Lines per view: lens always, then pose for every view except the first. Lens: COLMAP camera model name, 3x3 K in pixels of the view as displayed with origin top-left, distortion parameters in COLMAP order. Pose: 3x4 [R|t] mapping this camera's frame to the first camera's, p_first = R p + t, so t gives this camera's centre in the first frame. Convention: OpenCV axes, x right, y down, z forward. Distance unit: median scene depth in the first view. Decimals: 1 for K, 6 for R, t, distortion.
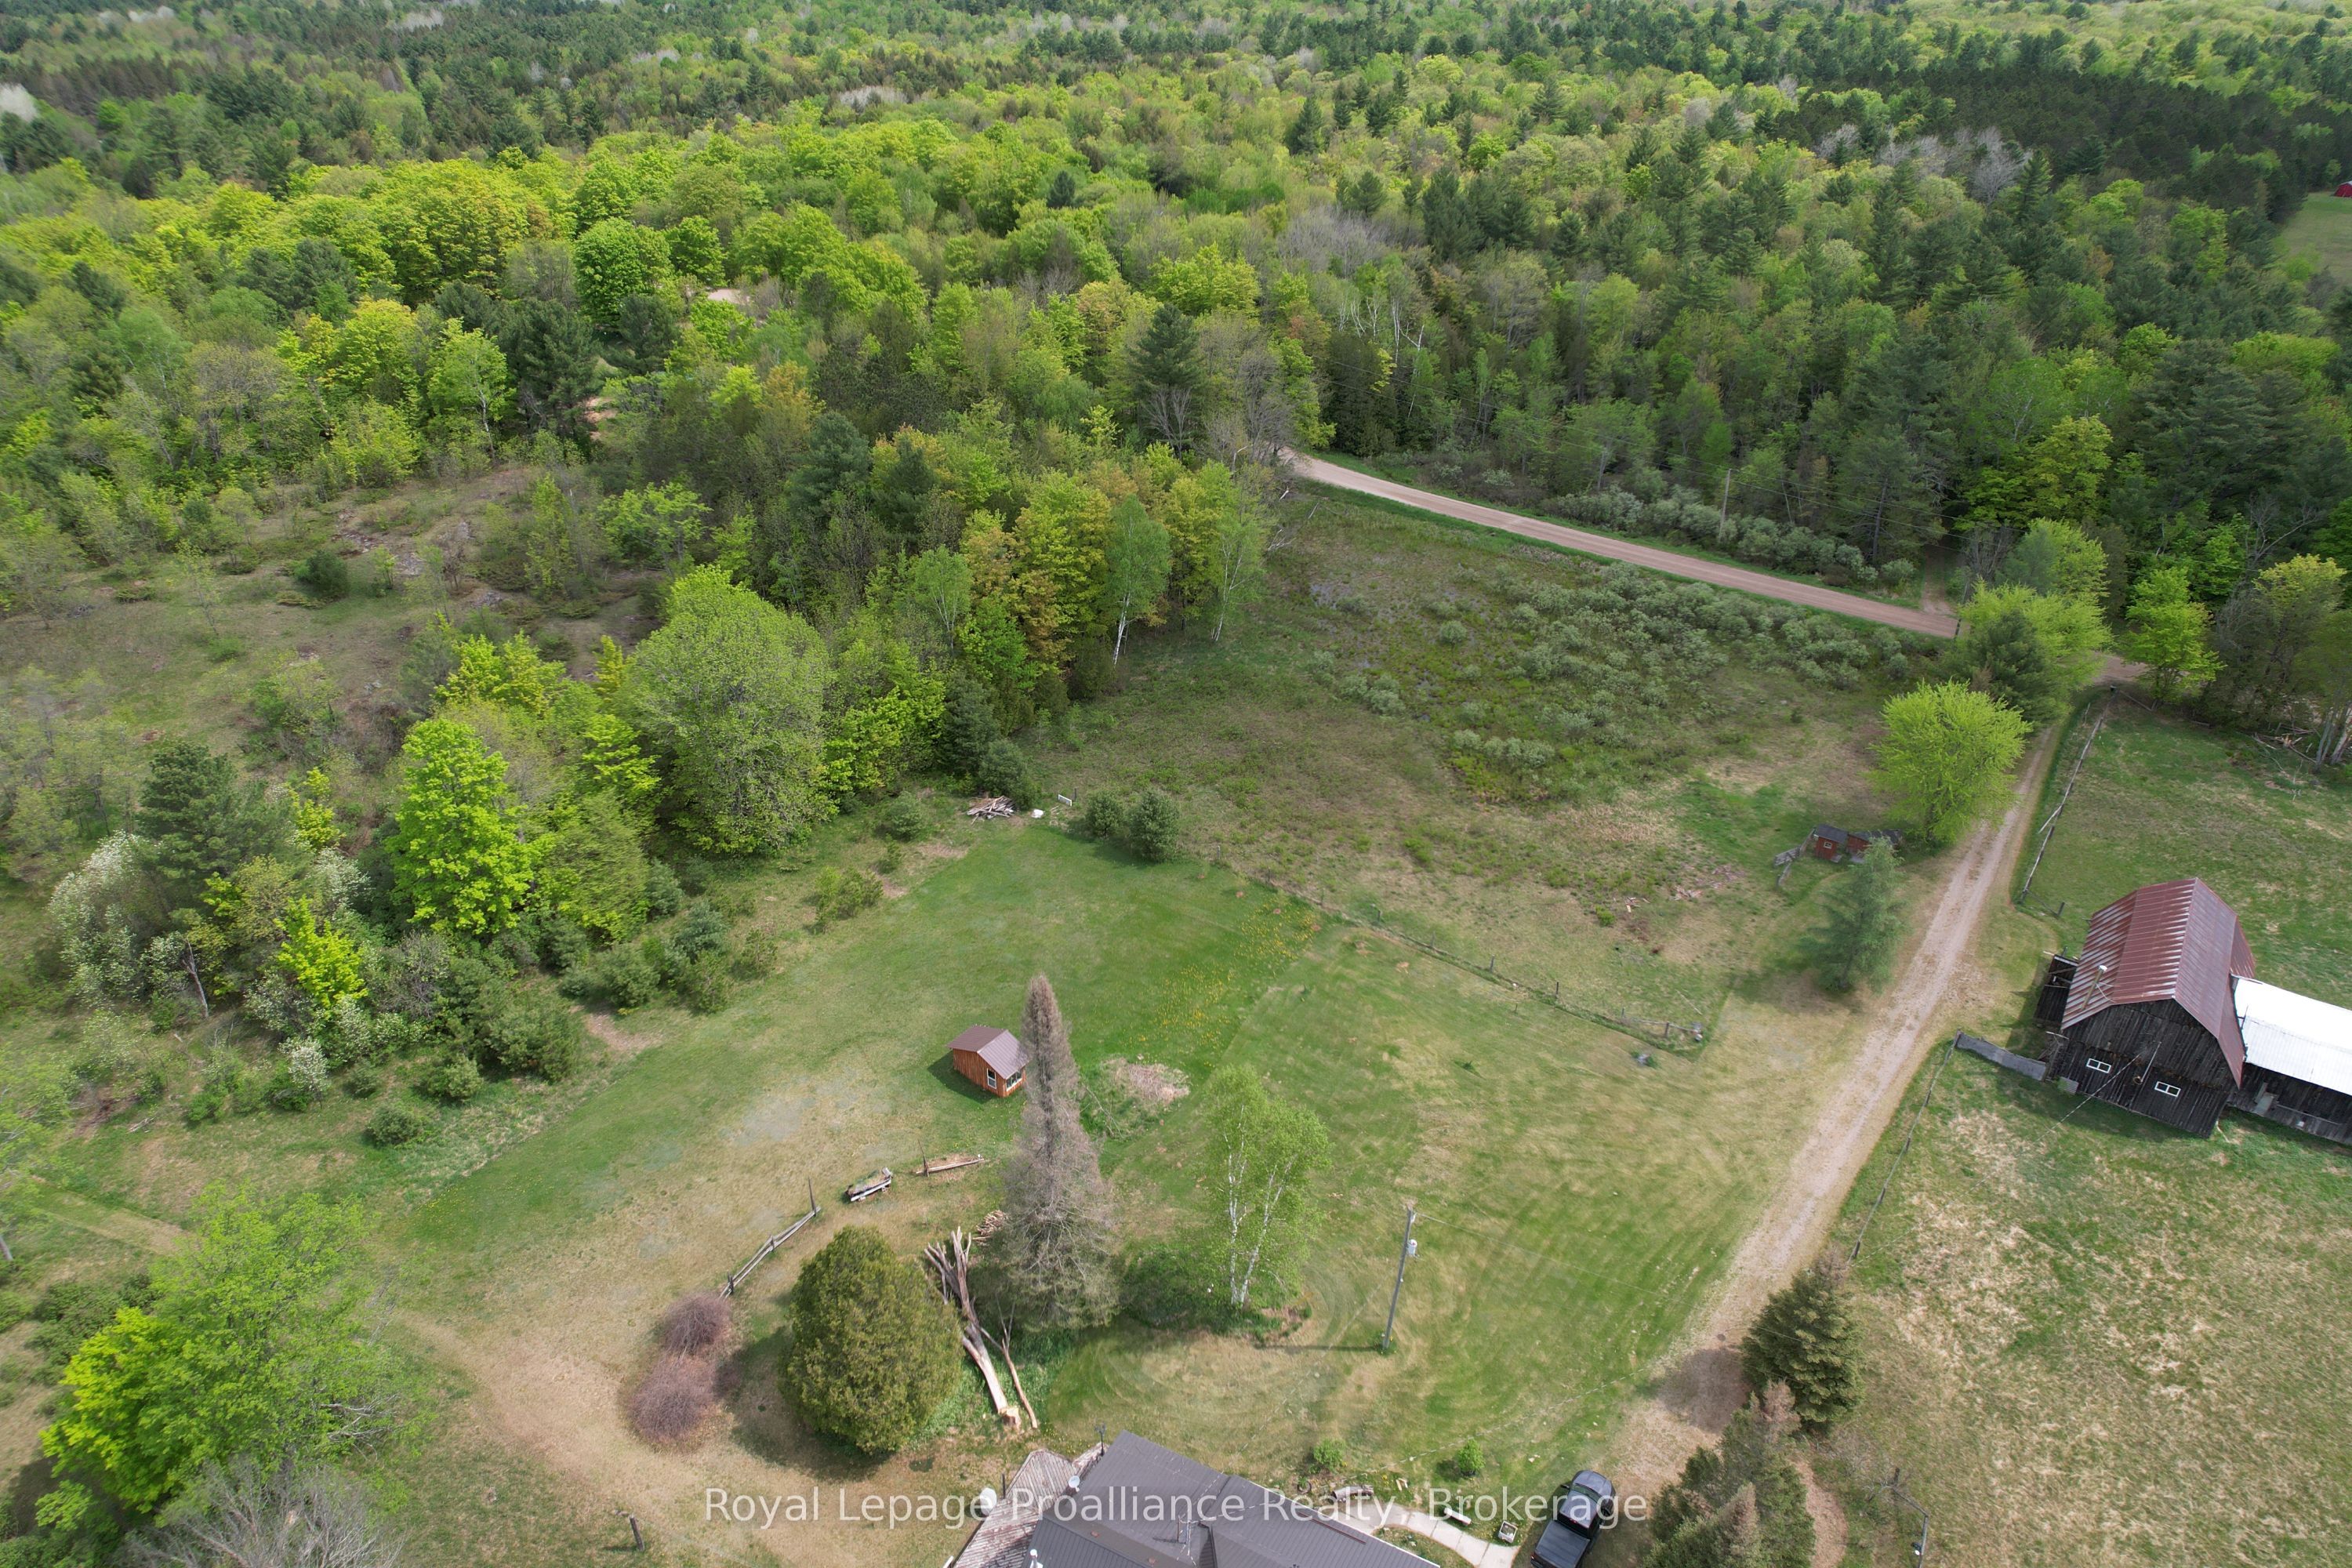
lens RADIAL K [[1498.2, 0, 1175.4], [0, 1498.2, 780.5], [0, 0, 1]] dist [-0.071072, 0.063176]
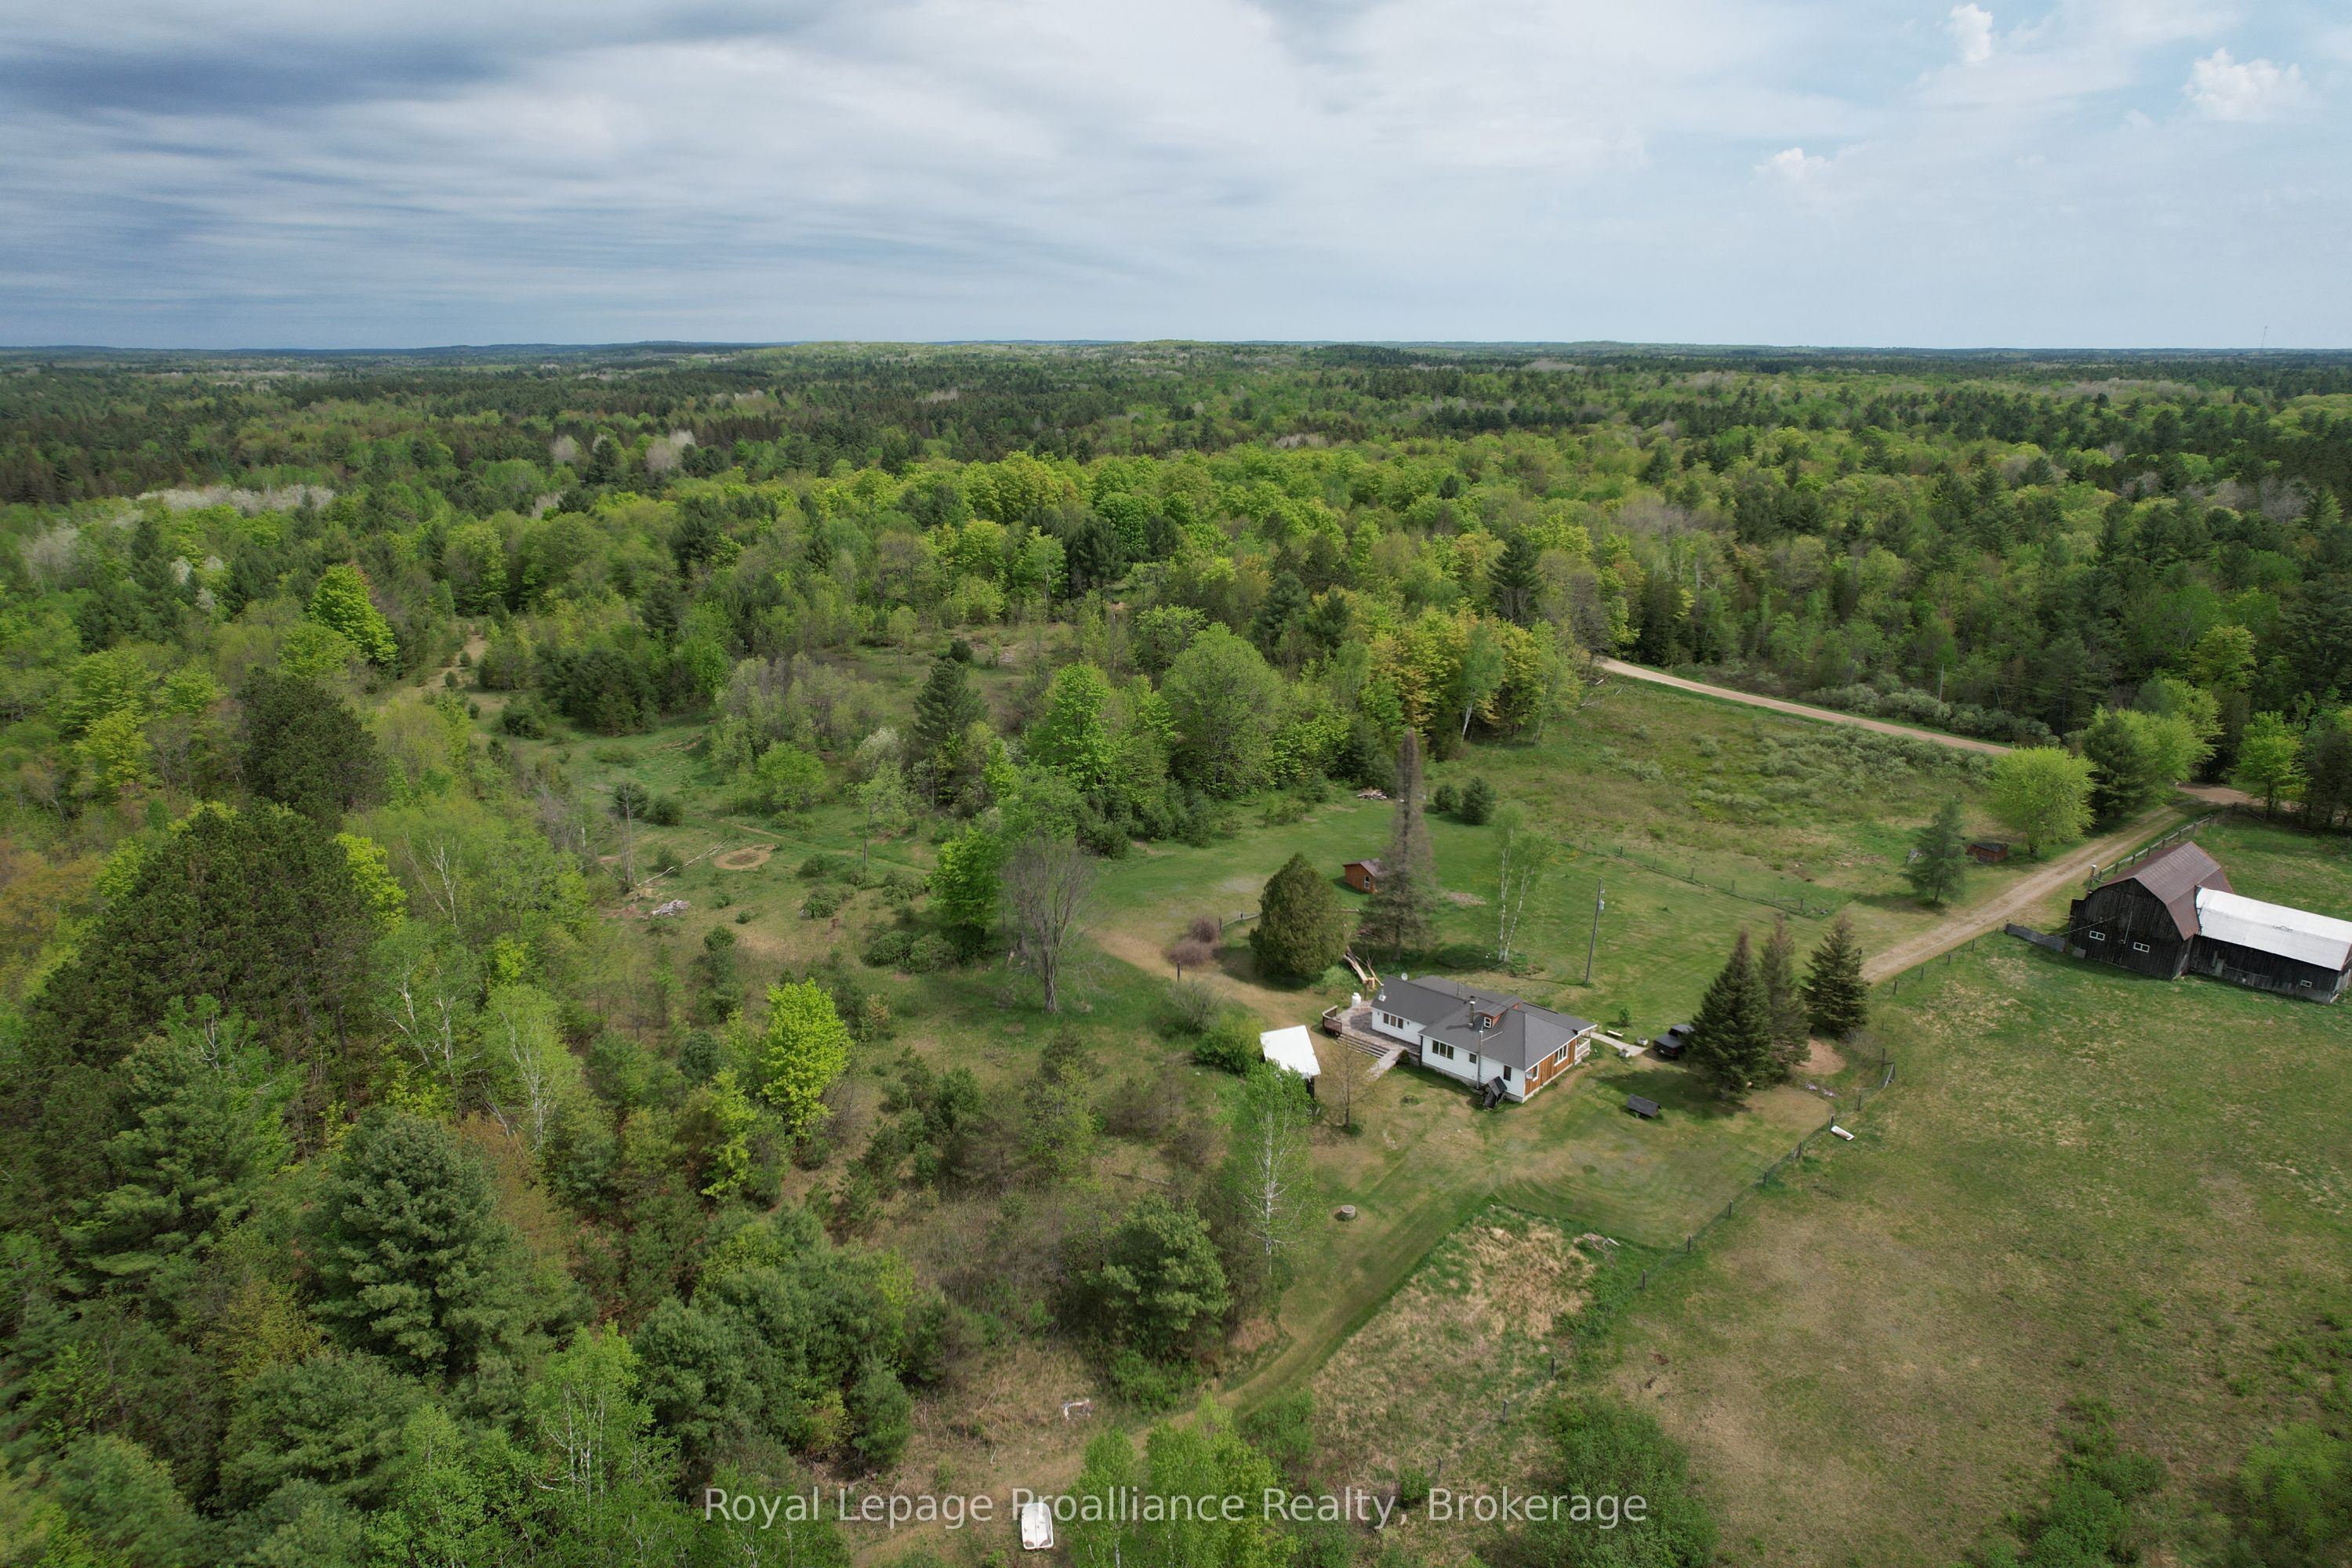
lens RADIAL K [[1498.2, 0, 1181.3], [0, 1498.2, 777.4], [0, 0, 1]] dist [-0.071072, 0.063176]
pose [[0.969489, 0.066808, -0.235856, 0.032835], [-0.121234, 0.966916, -0.224446, 0.255878], [0.213058, 0.246192, 0.945513, -0.347860]]
